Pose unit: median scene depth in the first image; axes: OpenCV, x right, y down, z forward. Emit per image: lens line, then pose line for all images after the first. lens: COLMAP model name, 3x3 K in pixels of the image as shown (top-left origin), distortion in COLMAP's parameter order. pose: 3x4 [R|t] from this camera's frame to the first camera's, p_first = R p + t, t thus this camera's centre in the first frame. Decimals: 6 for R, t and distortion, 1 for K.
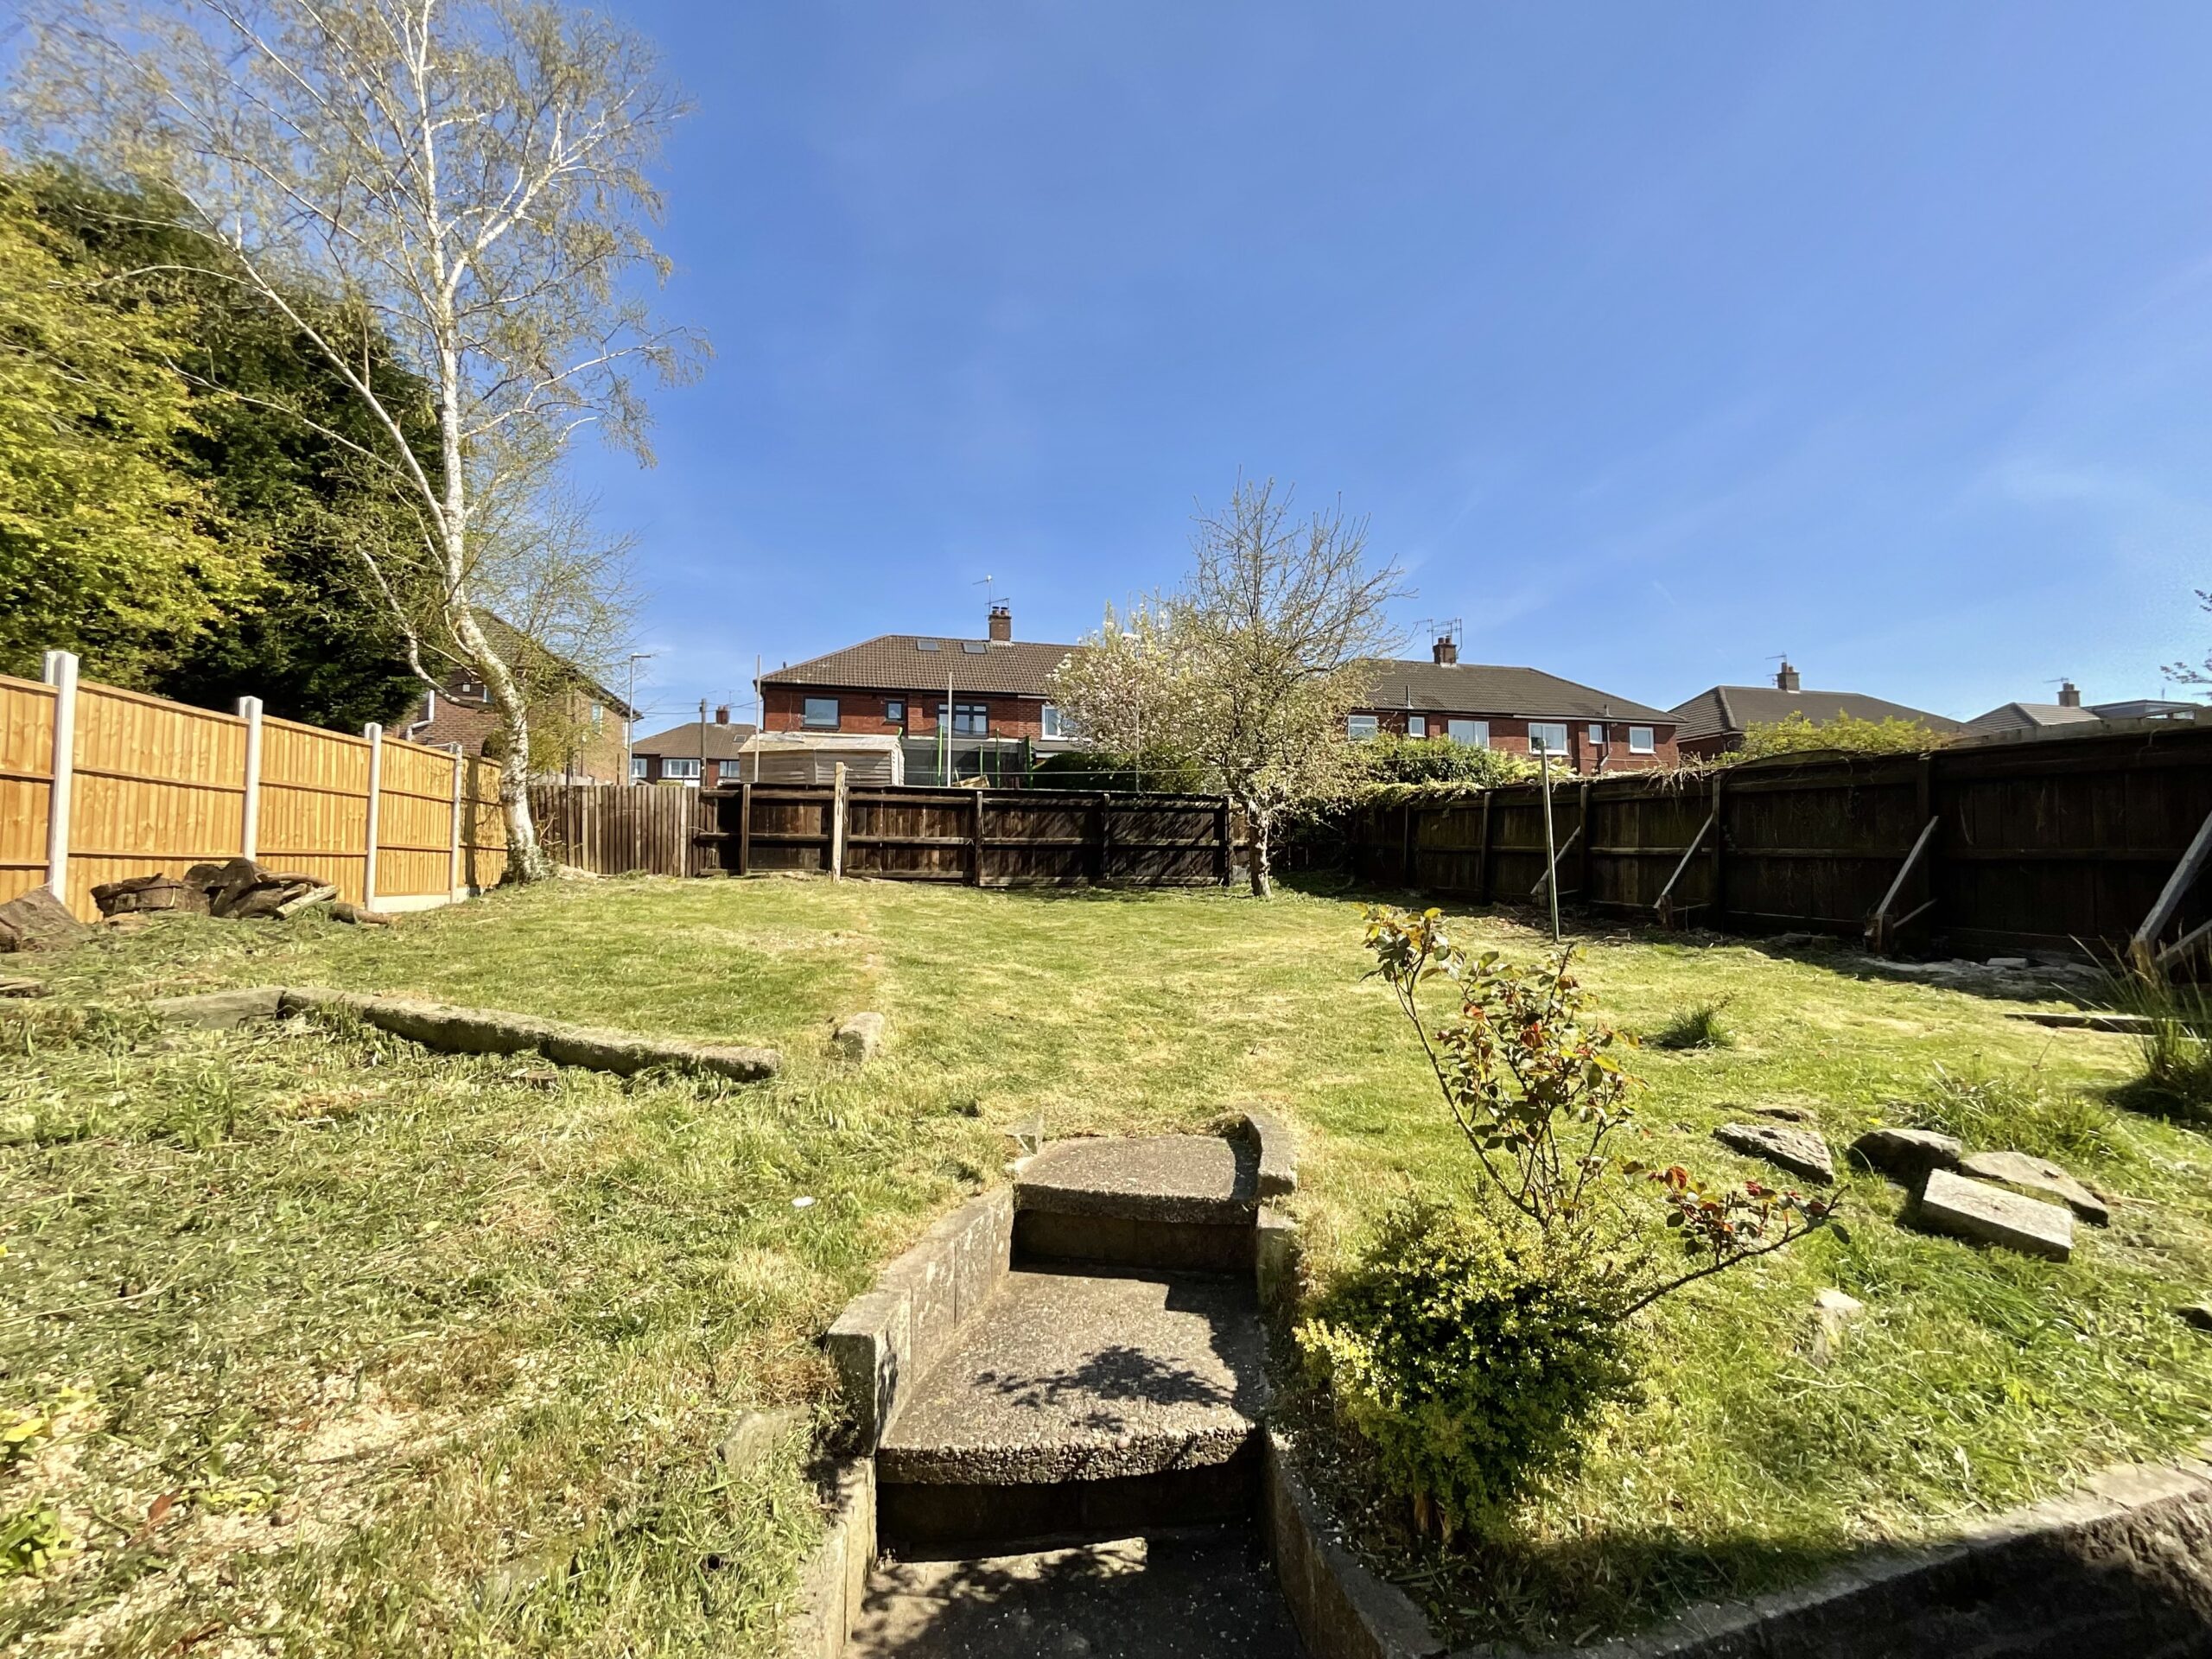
lens RADIAL K [[903.0, 0, 1103.5], [0, 903.0, 817.6], [0, 0, 1]] dist [0.001879, 0.000545]
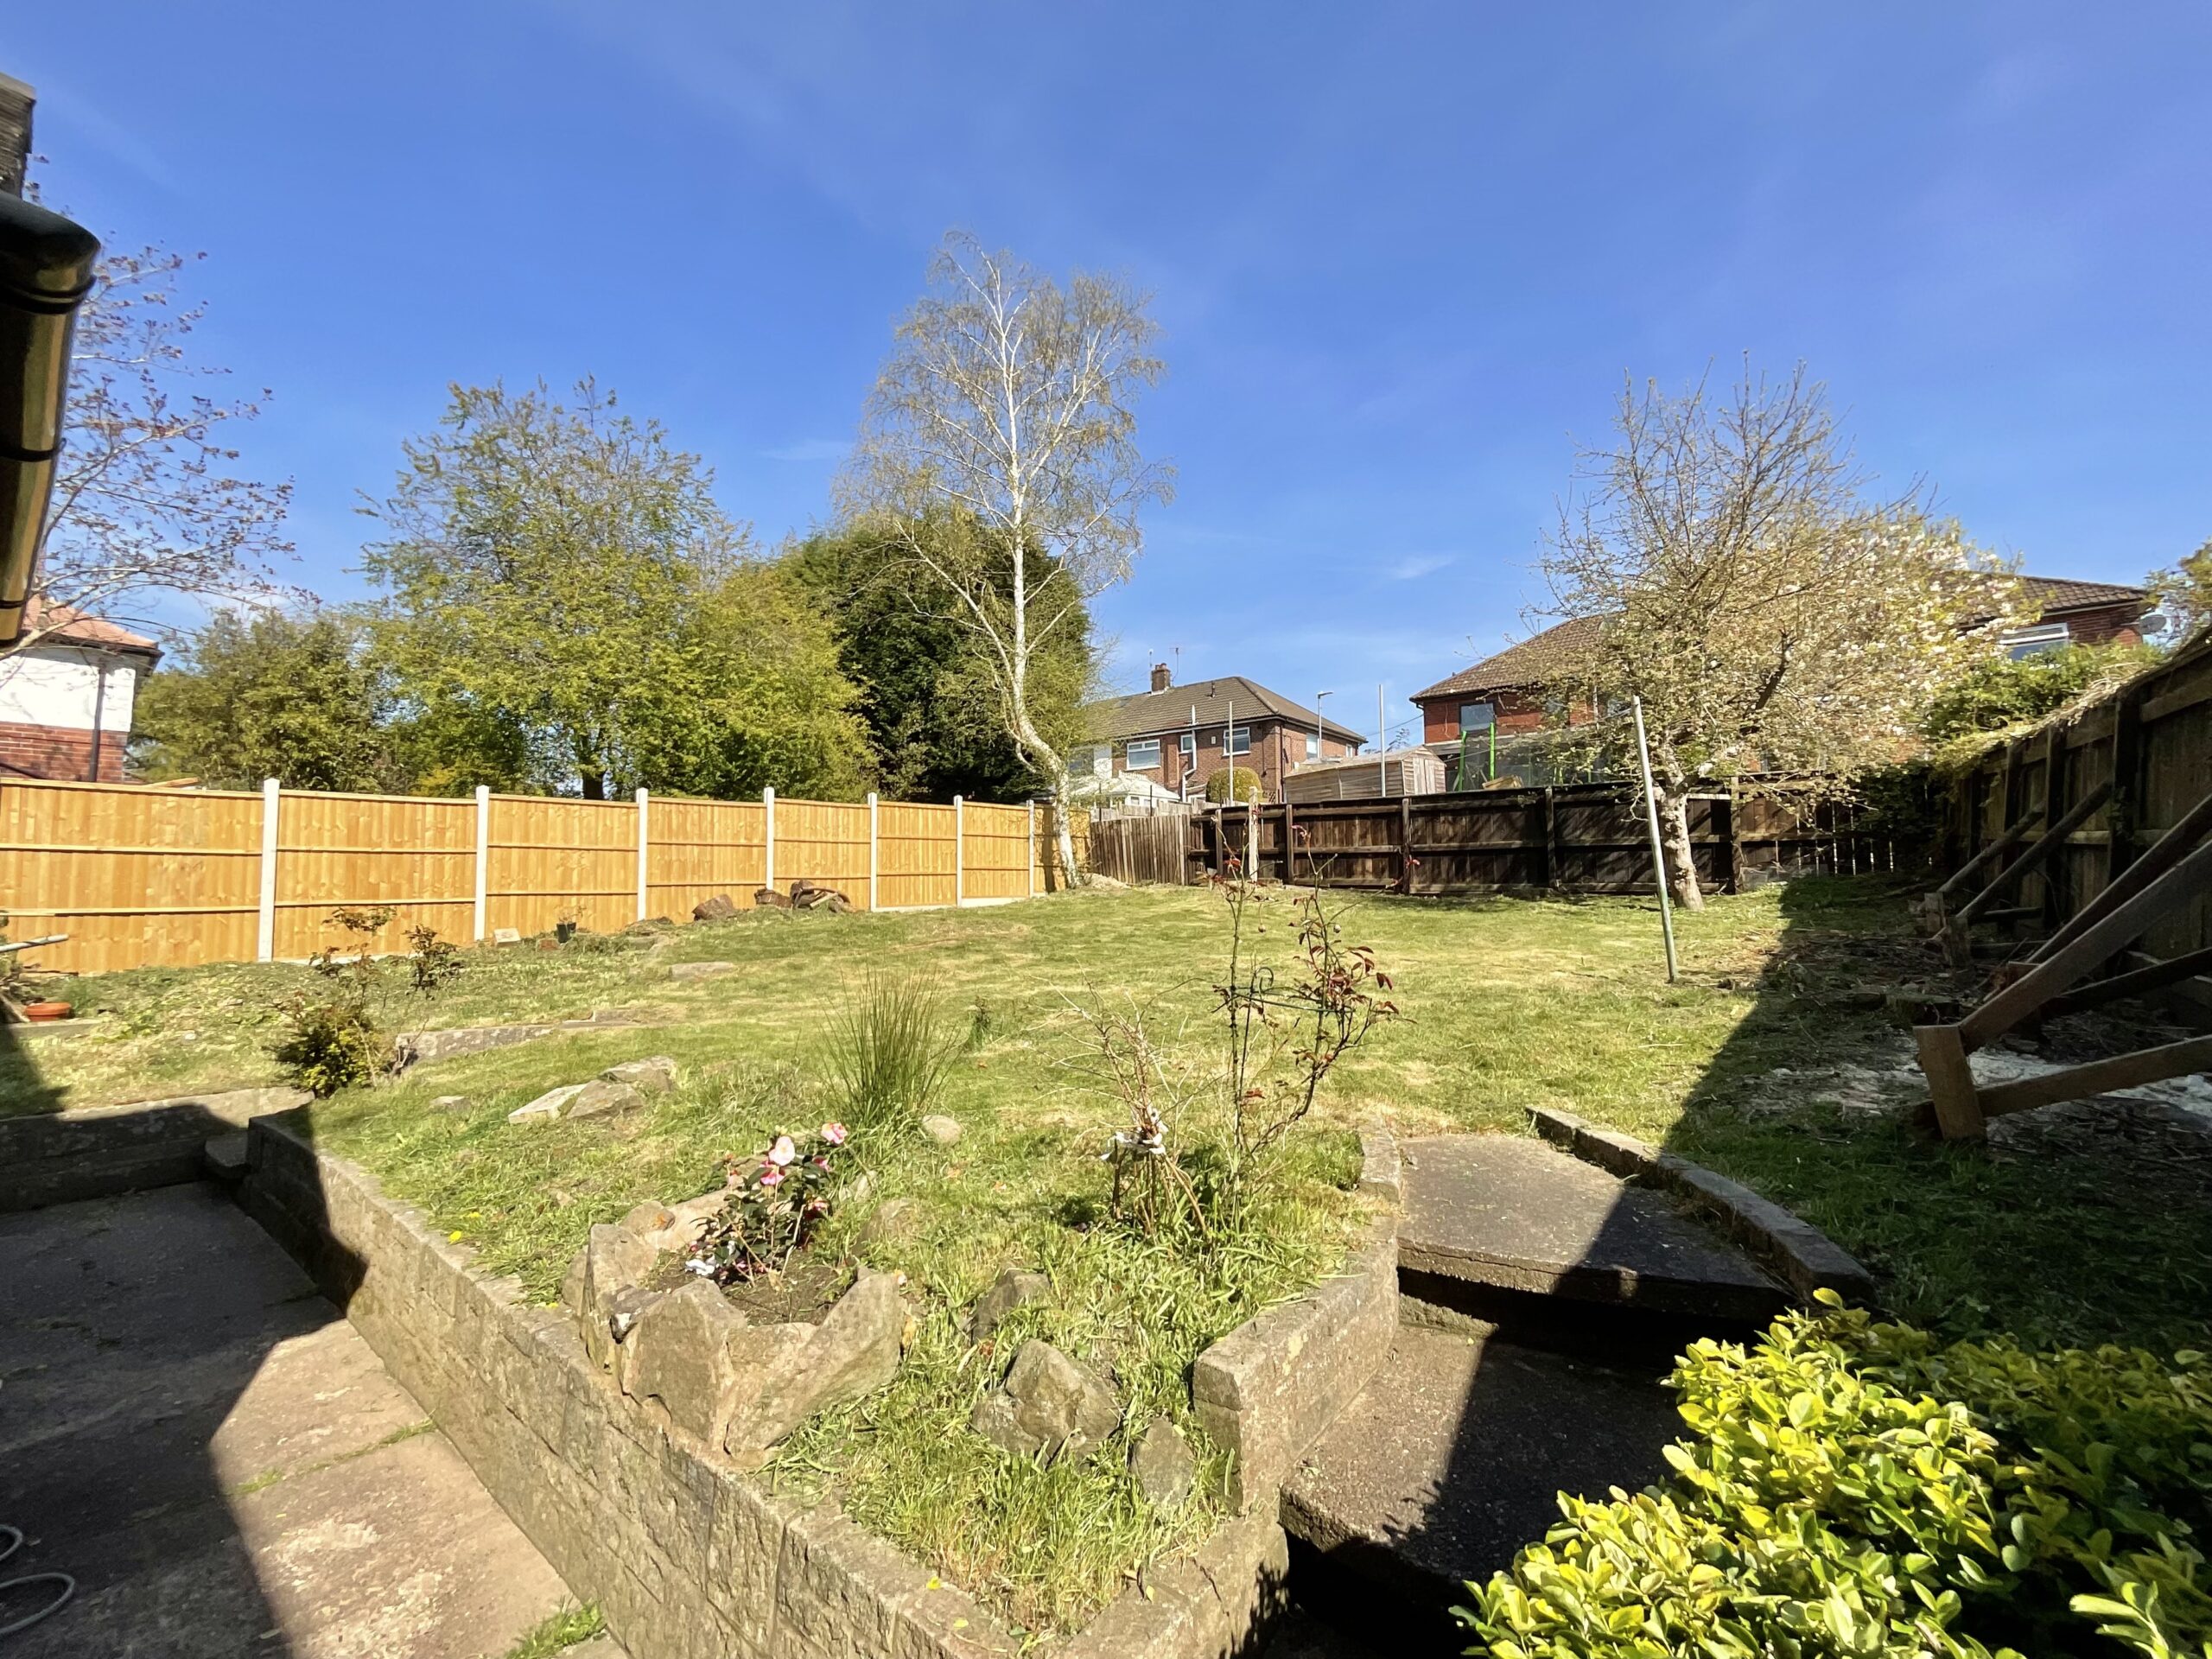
lens RADIAL K [[903.0, 0, 1103.0], [0, 903.0, 820.3], [0, 0, 1]] dist [0.001879, 0.000545]
pose [[0.611012, -0.059810, -0.789358, 0.454841], [0.059340, 0.997797, -0.029671, 0.004788], [0.789394, -0.028711, 0.613215, 0.118887]]
